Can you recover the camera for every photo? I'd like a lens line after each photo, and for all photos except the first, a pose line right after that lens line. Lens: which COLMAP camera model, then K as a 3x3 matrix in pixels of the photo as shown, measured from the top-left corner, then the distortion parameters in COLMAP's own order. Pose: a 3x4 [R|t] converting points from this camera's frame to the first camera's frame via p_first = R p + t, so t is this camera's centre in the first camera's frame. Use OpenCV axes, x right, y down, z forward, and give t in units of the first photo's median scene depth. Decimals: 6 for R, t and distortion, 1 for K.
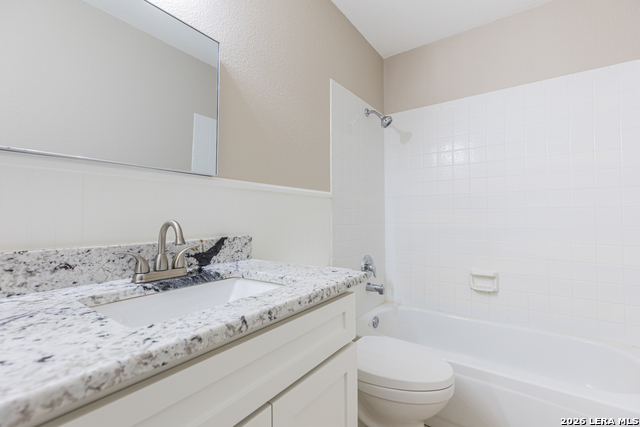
lens RADIAL K [[286.3, 0, 321.7], [0, 286.3, 208.8], [0, 0, 1]] dist [0.006776, -0.001388]
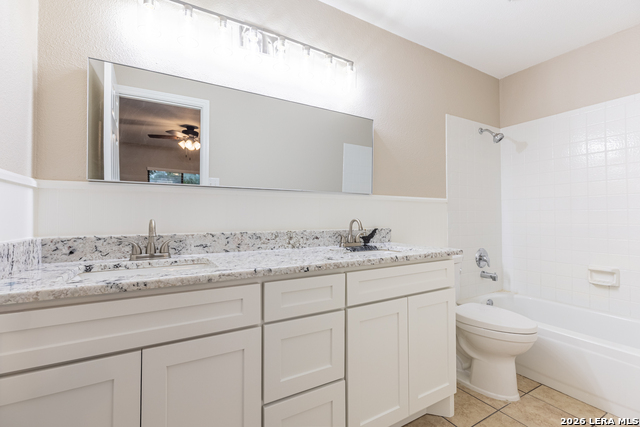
lens RADIAL K [[286.3, 0, 321.0], [0, 286.3, 213.3], [0, 0, 1]] dist [0.006776, -0.001388]
pose [[0.910811, -0.003841, -0.412805, 0.050177], [0.011225, 0.999817, 0.015466, -0.015877], [0.412670, -0.018720, 0.910688, -0.471990]]
